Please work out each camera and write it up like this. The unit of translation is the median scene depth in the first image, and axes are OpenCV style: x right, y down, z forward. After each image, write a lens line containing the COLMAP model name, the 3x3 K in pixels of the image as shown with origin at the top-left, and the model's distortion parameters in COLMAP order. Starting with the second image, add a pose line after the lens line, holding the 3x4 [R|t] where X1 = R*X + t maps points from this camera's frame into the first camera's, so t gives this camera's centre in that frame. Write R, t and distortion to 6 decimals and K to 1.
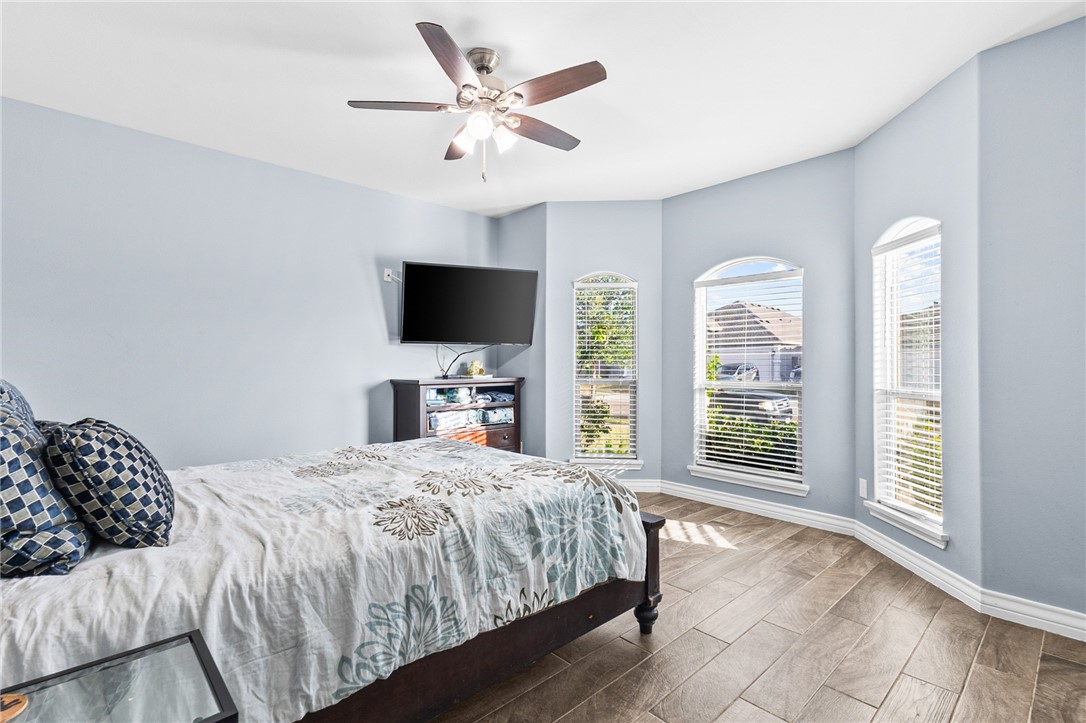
lens RADIAL K [[505.9, 0, 543.0], [0, 505.9, 361.5], [0, 0, 1]] dist [0.027294, -0.000093]
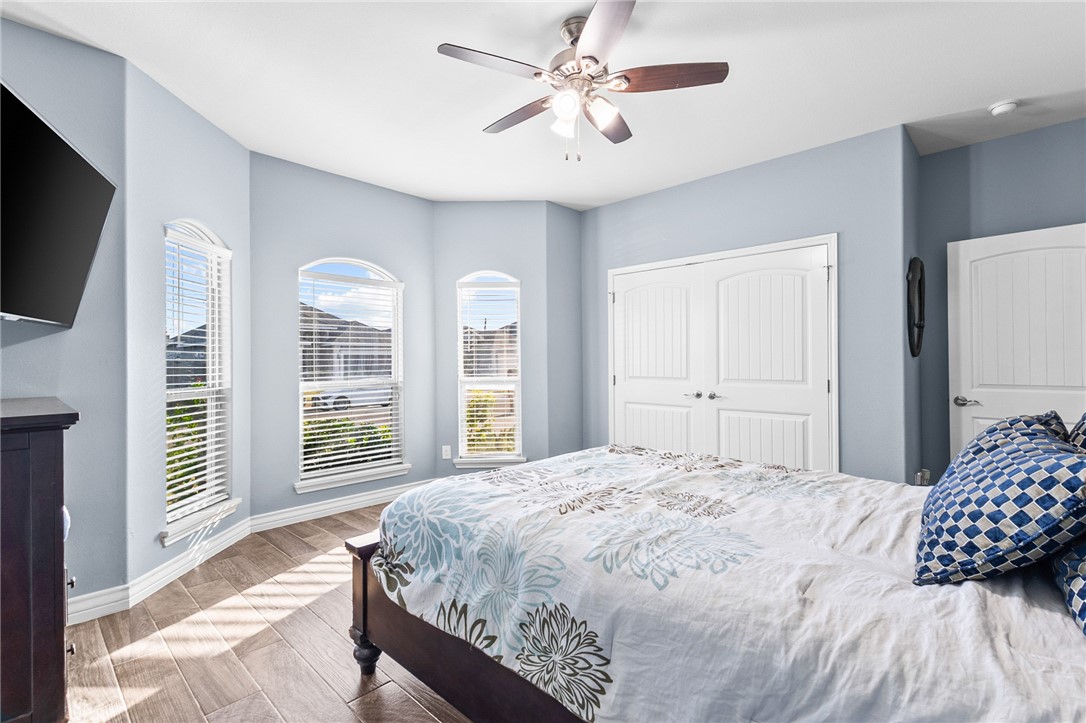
lens RADIAL K [[505.9, 0, 543.0], [0, 505.9, 361.5], [0, 0, 1]] dist [0.027294, -0.000093]
pose [[-0.055999, 0.004310, 0.998422, -0.638362], [0.007840, 0.999962, -0.003877, 0.007526], [-0.998400, 0.007610, -0.056031, 0.683666]]
